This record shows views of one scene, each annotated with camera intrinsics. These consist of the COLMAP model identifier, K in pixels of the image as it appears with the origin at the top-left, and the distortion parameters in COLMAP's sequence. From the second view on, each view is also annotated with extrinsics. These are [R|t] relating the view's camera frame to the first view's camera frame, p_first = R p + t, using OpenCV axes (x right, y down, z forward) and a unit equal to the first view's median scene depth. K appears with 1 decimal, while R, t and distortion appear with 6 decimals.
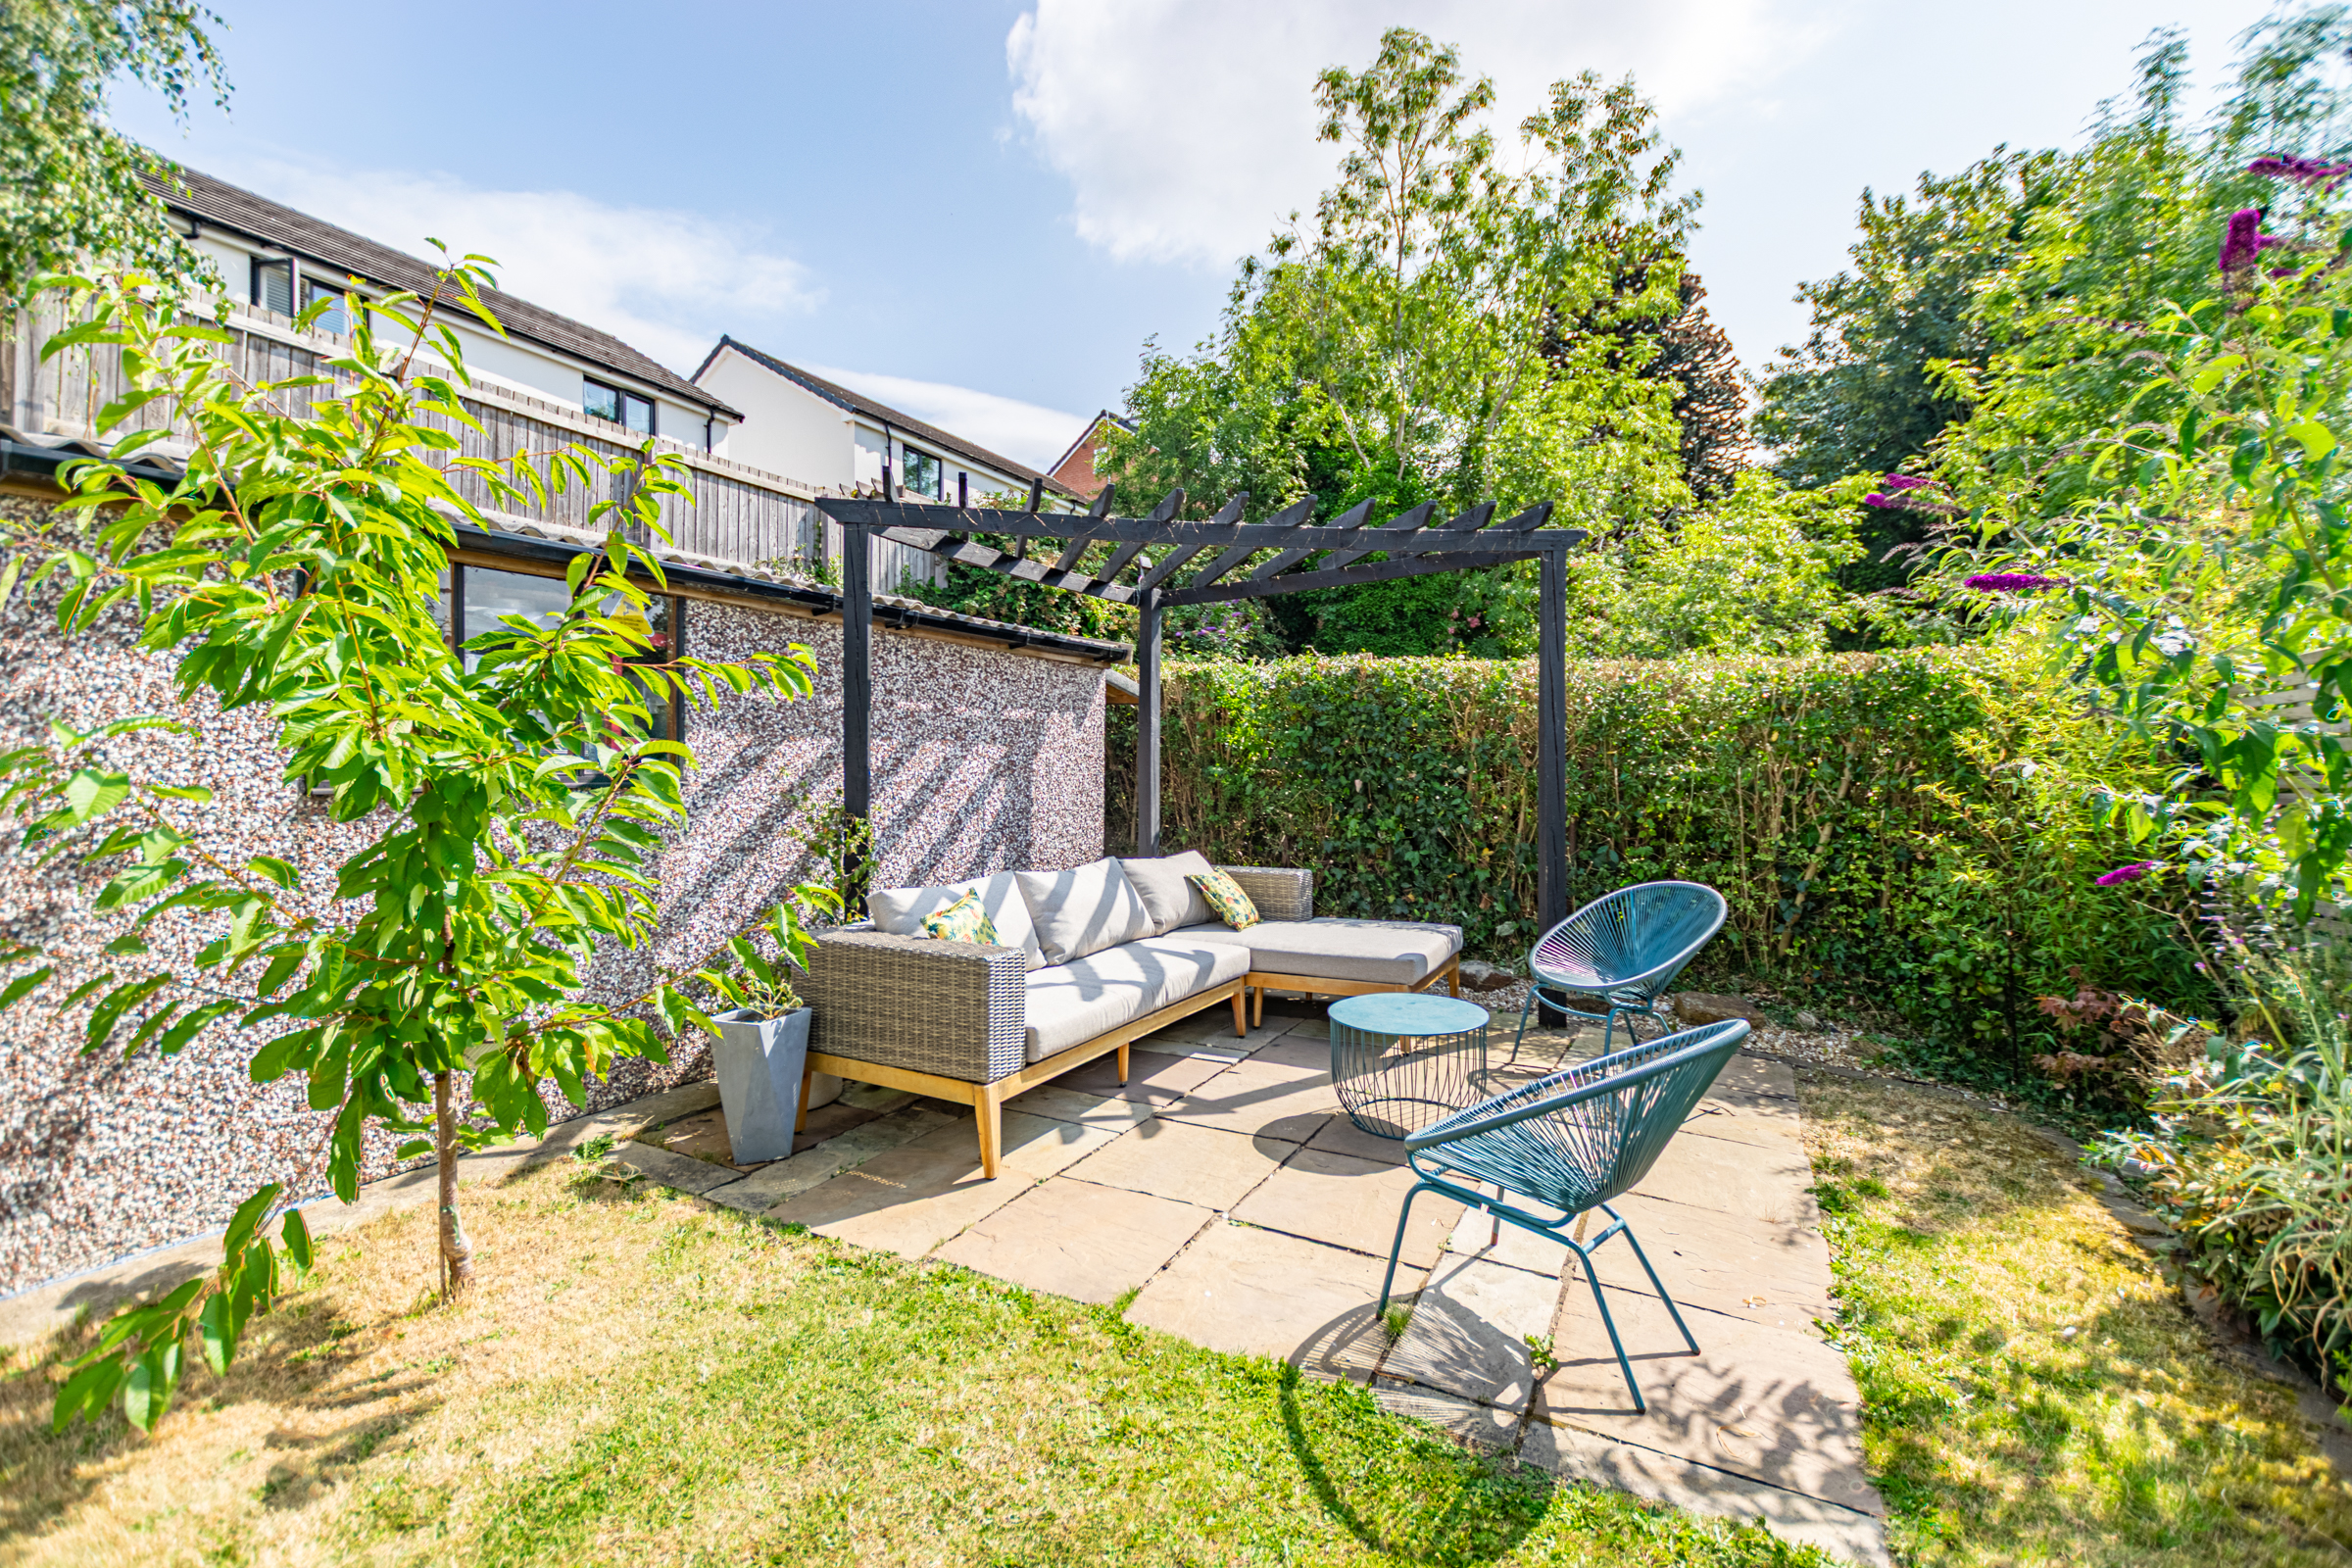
lens RADIAL K [[1016.4, 0, 1168.4], [0, 1016.4, 789.2], [0, 0, 1]] dist [0.015500, -0.000553]
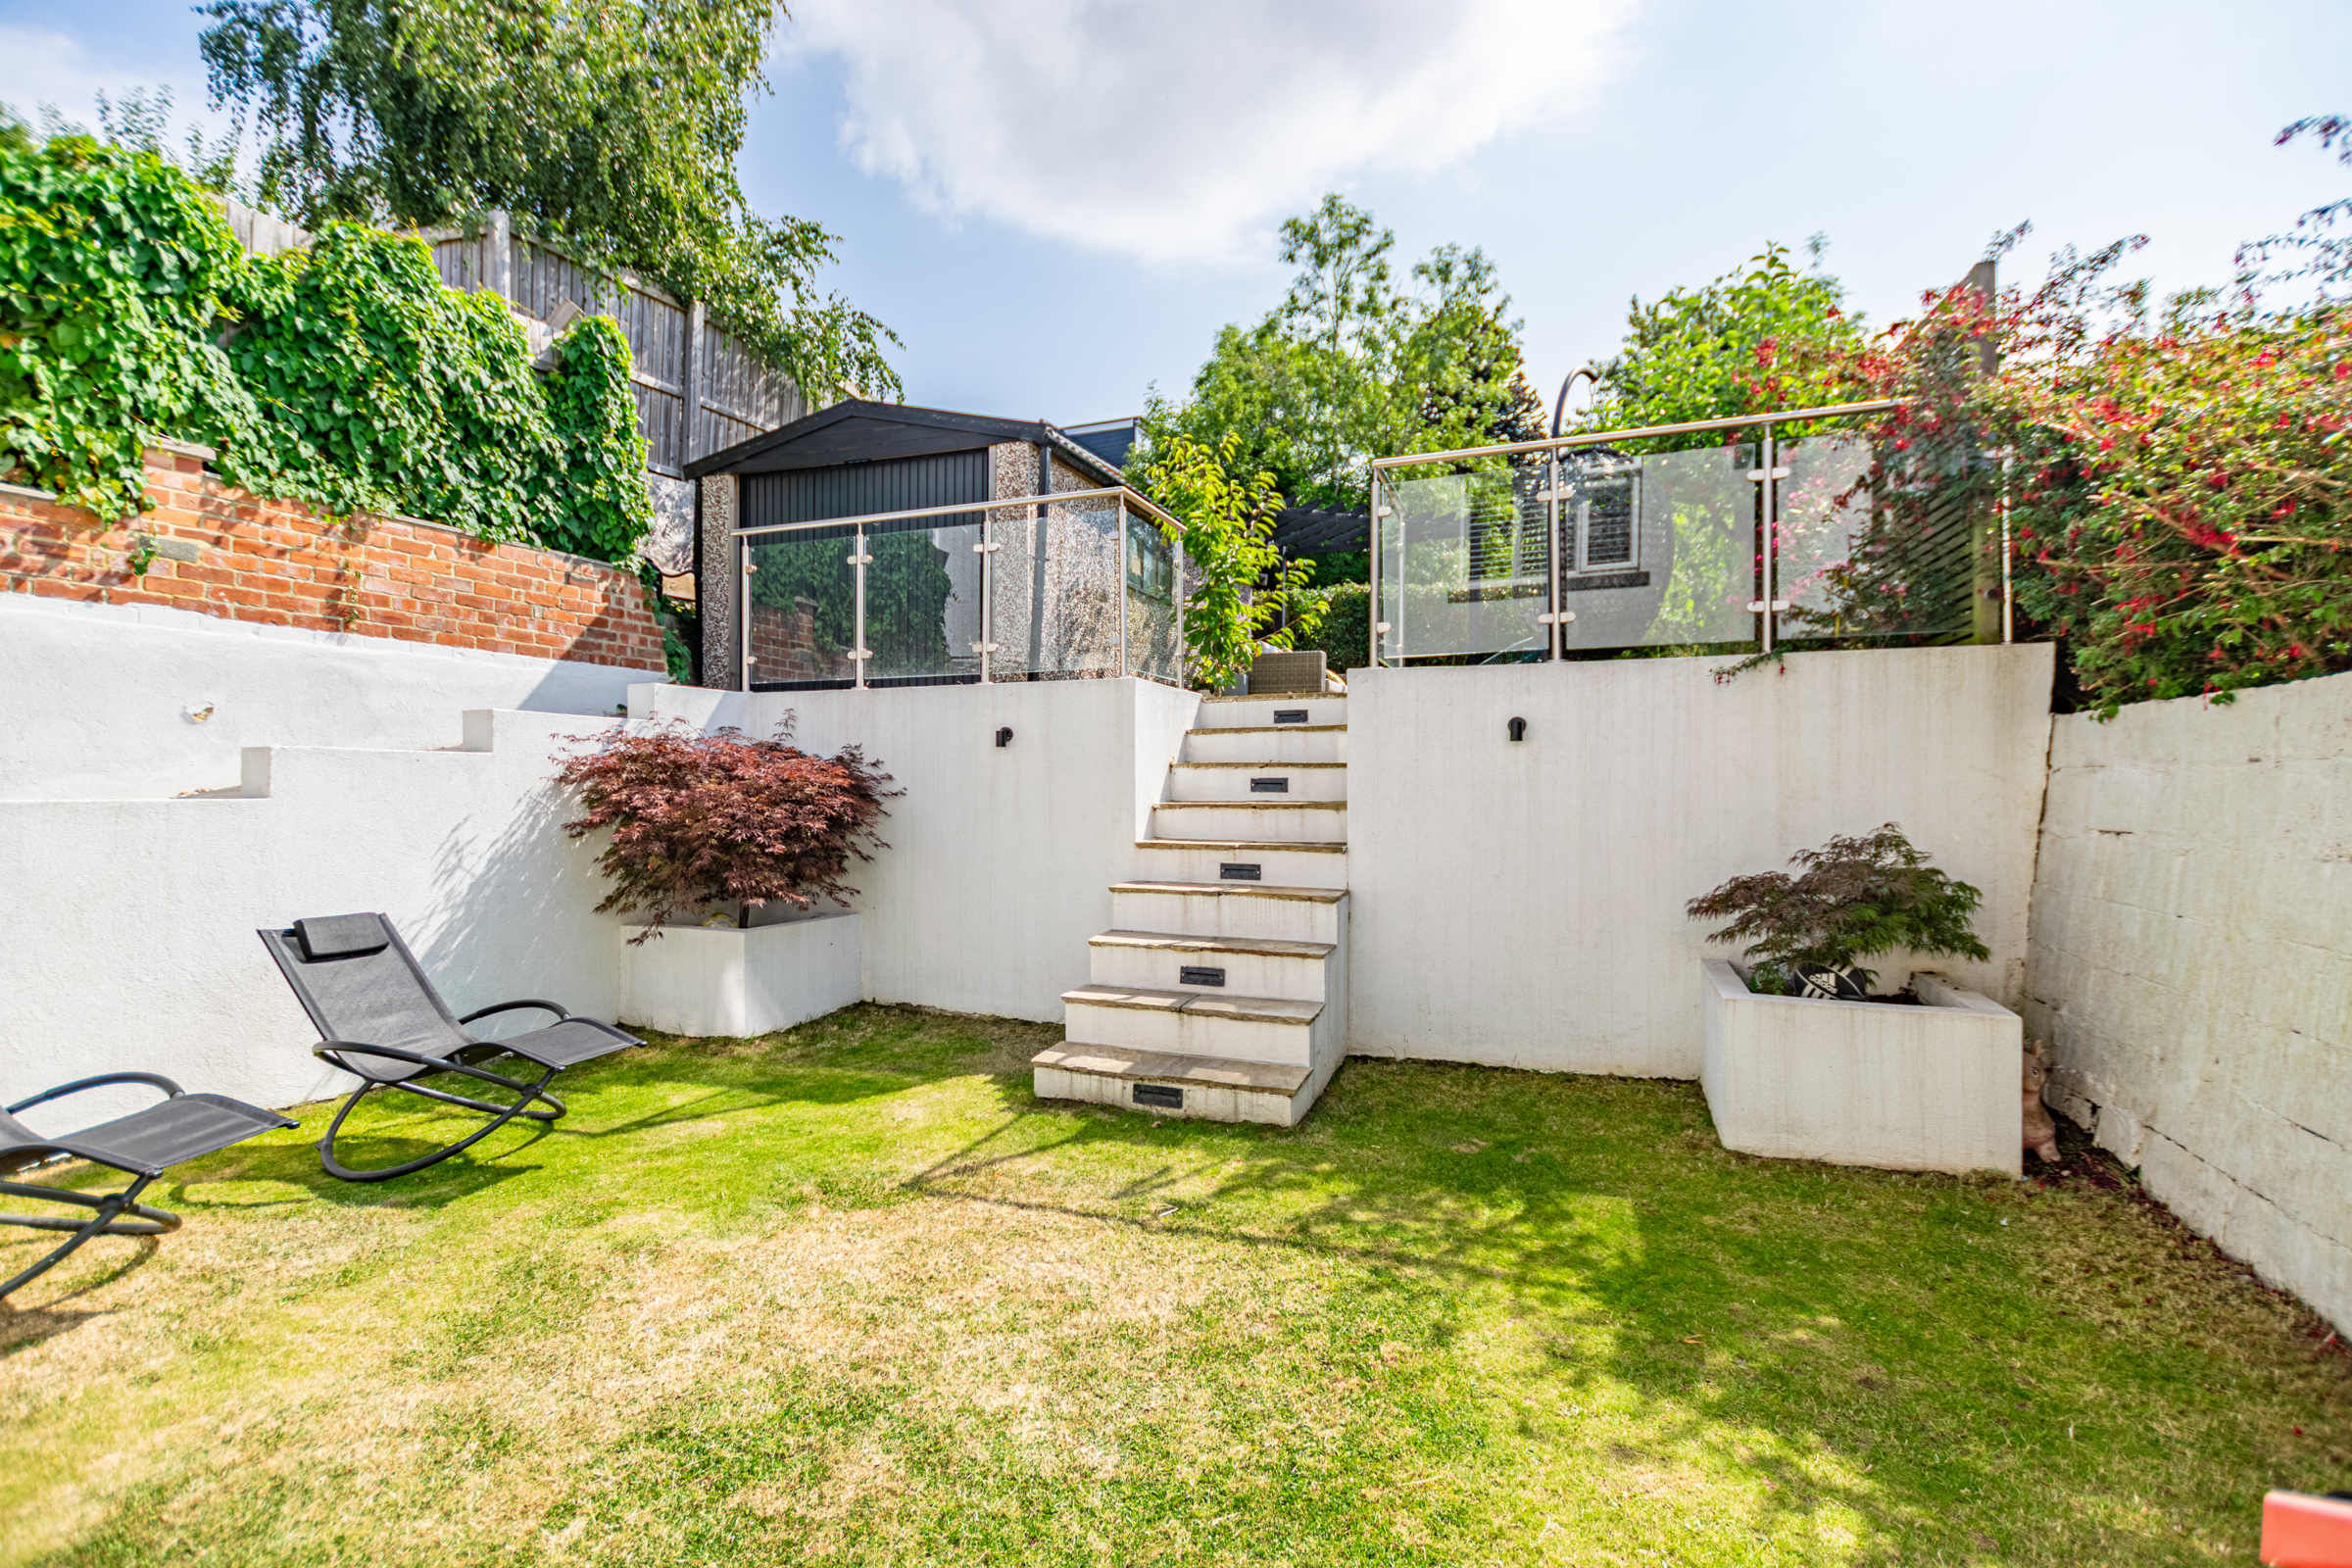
lens RADIAL K [[1016.4, 0, 1181.5], [0, 1016.4, 773.9], [0, 0, 1]] dist [0.015500, -0.000553]
pose [[0.986931, 0.006173, 0.161025, -0.233175], [-0.003548, 0.999856, -0.016584, 0.132919], [-0.161104, 0.015796, 0.986811, -0.428272]]
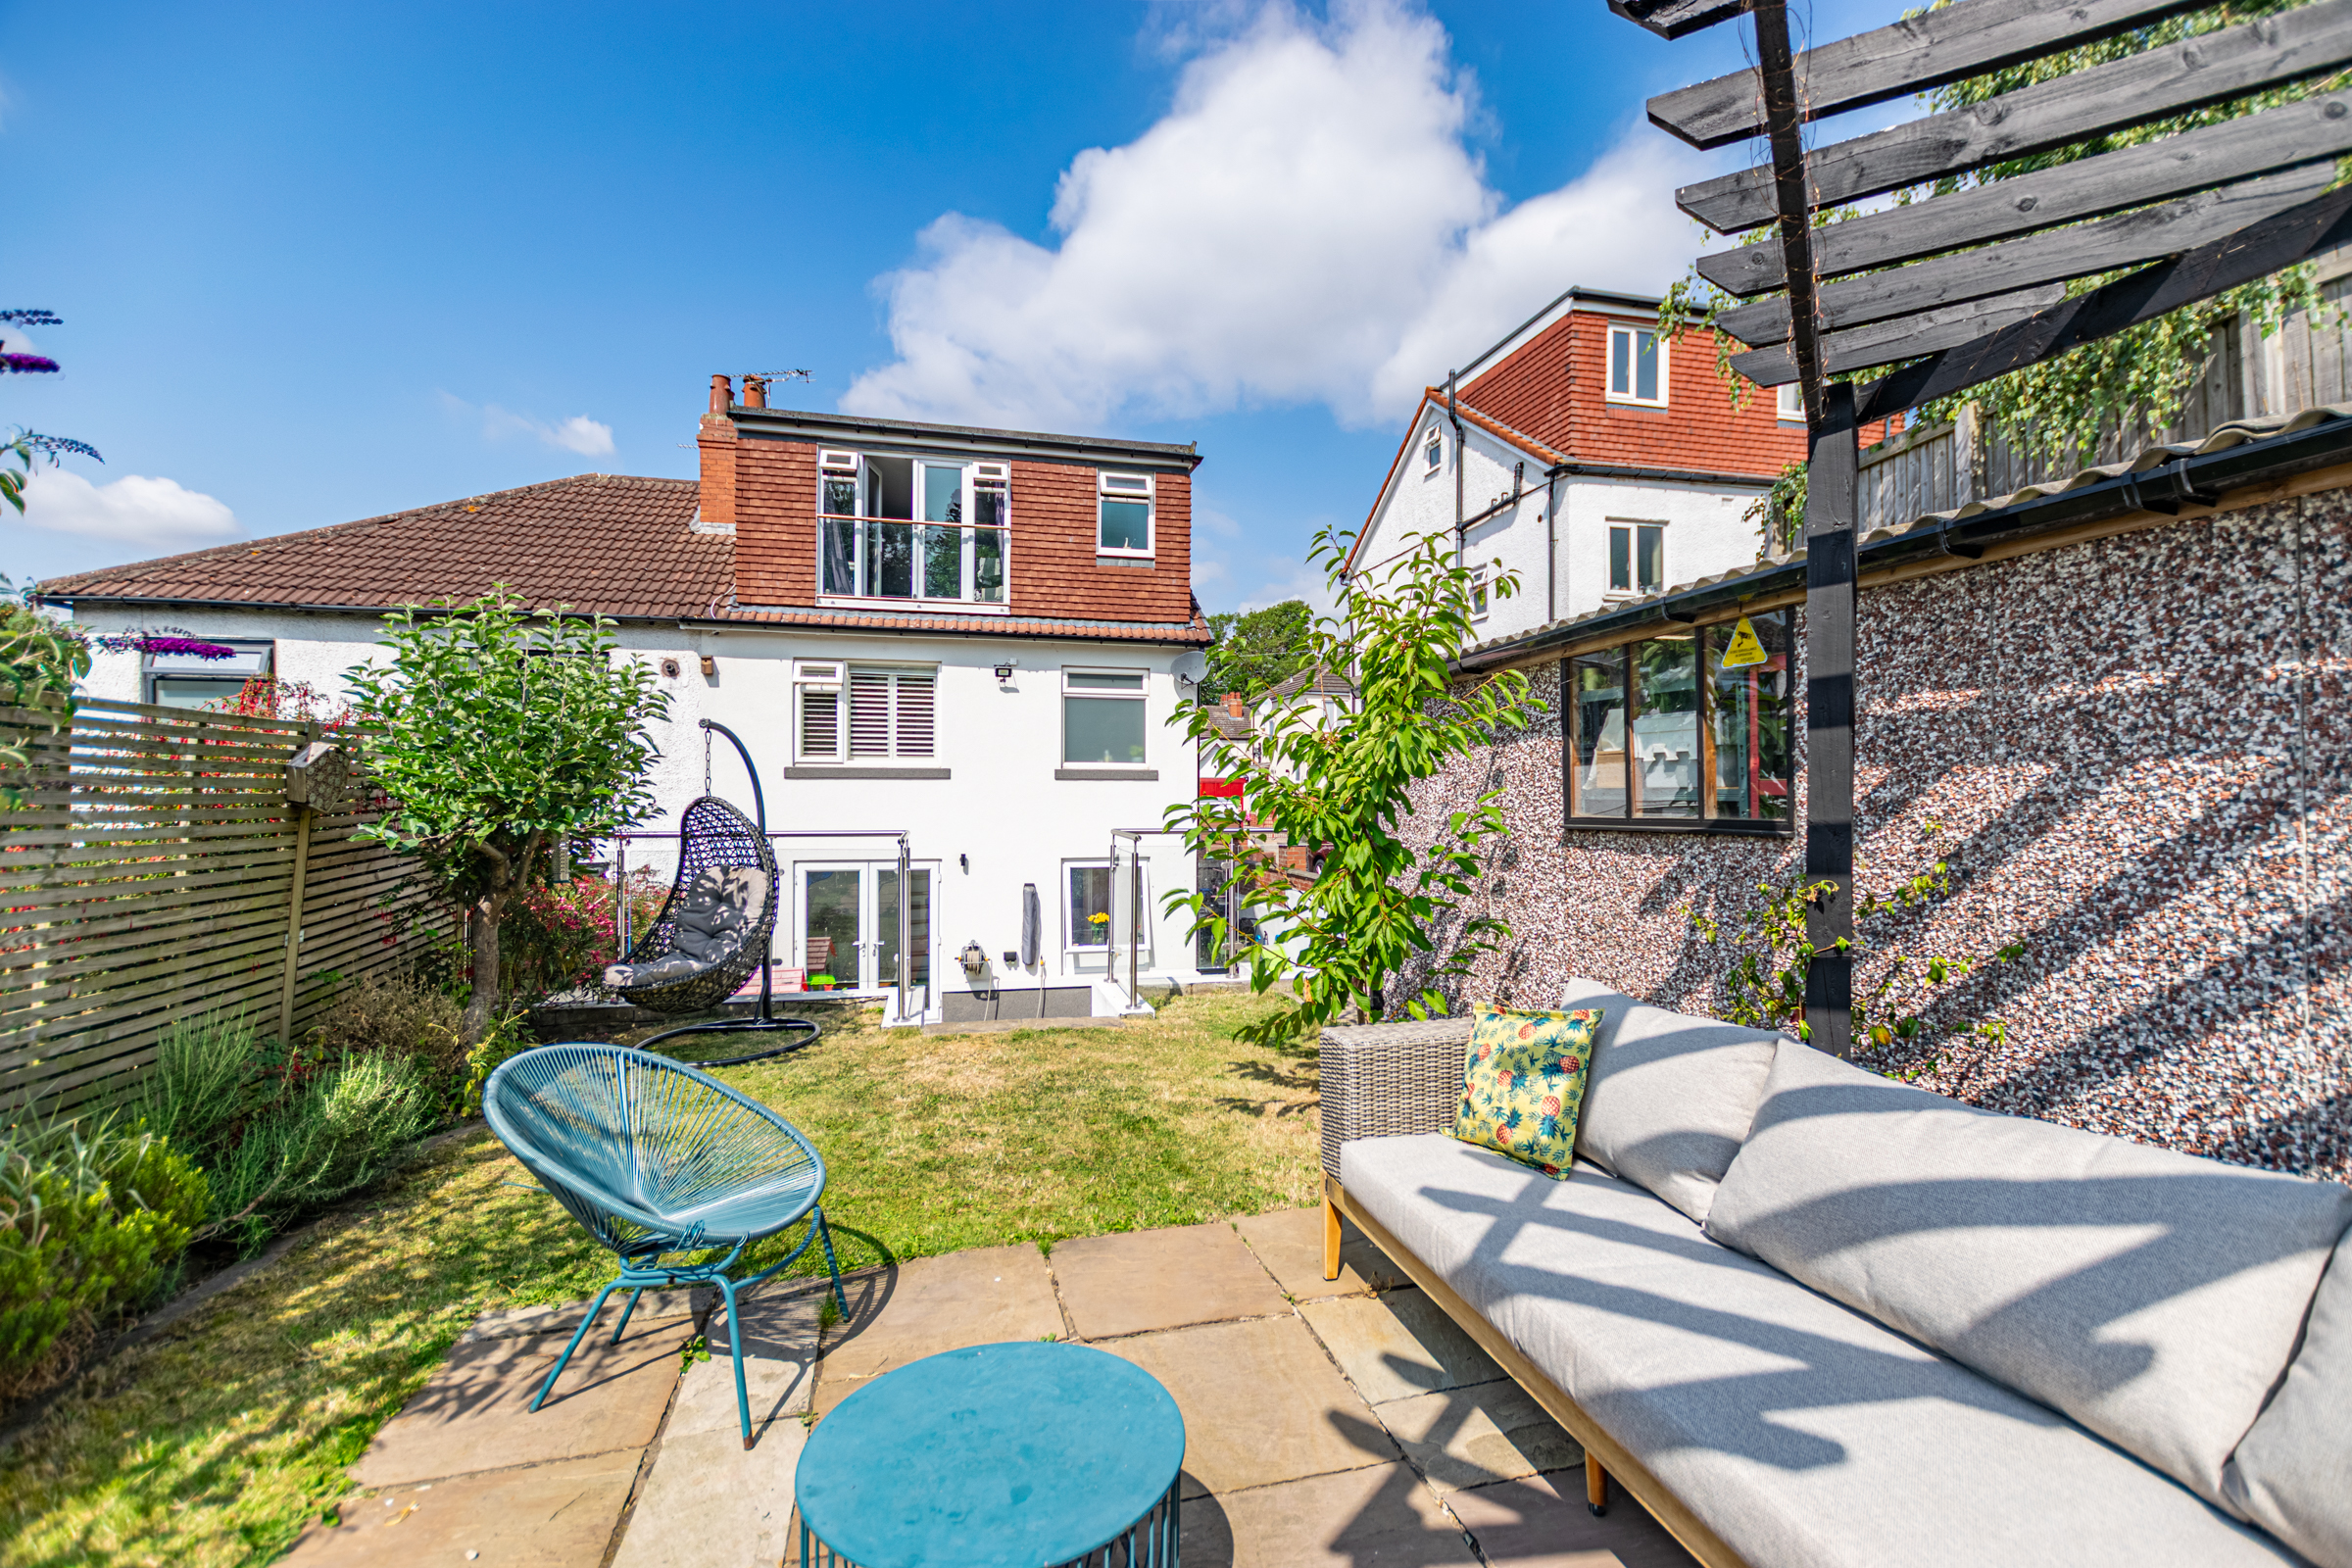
lens RADIAL K [[1016.4, 0, 1184.0], [0, 1016.4, 784.8], [0, 0, 1]] dist [0.015500, -0.000553]
pose [[-0.720537, 0.000153, -0.693416, 0.500438], [-0.005919, 0.999962, 0.006370, -0.053451], [0.693391, 0.008694, -0.720509, 1.436016]]
